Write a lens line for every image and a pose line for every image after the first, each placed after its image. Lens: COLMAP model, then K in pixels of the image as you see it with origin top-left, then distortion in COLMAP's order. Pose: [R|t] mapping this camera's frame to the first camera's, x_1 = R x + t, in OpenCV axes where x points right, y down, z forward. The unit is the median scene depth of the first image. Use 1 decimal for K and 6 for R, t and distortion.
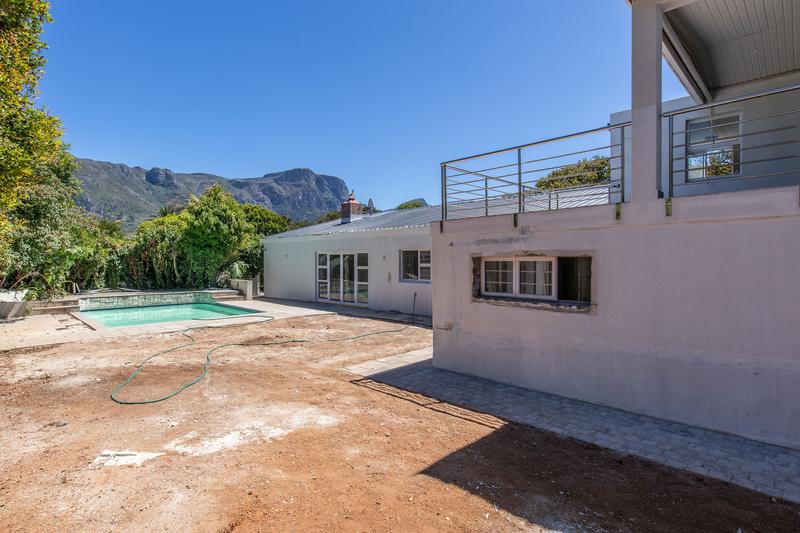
lens RADIAL K [[407.0, 0, 405.9], [0, 407.0, 269.2], [0, 0, 1]] dist [0.002610, -0.001118]
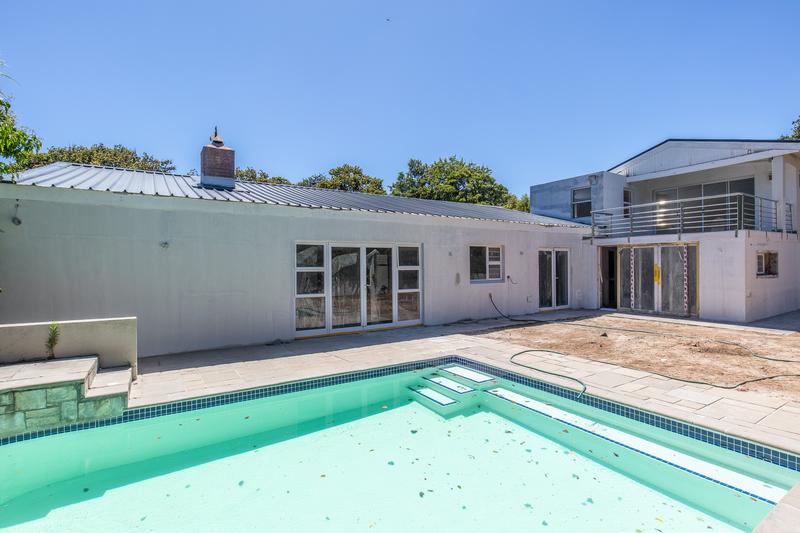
lens RADIAL K [[407.0, 0, 402.4], [0, 407.0, 266.3], [0, 0, 1]] dist [0.002610, -0.001118]
pose [[0.221310, -0.001465, 0.975202, -0.751054], [0.030037, 0.999535, -0.005315, -0.003221], [-0.974741, 0.030468, 0.221251, 0.832097]]
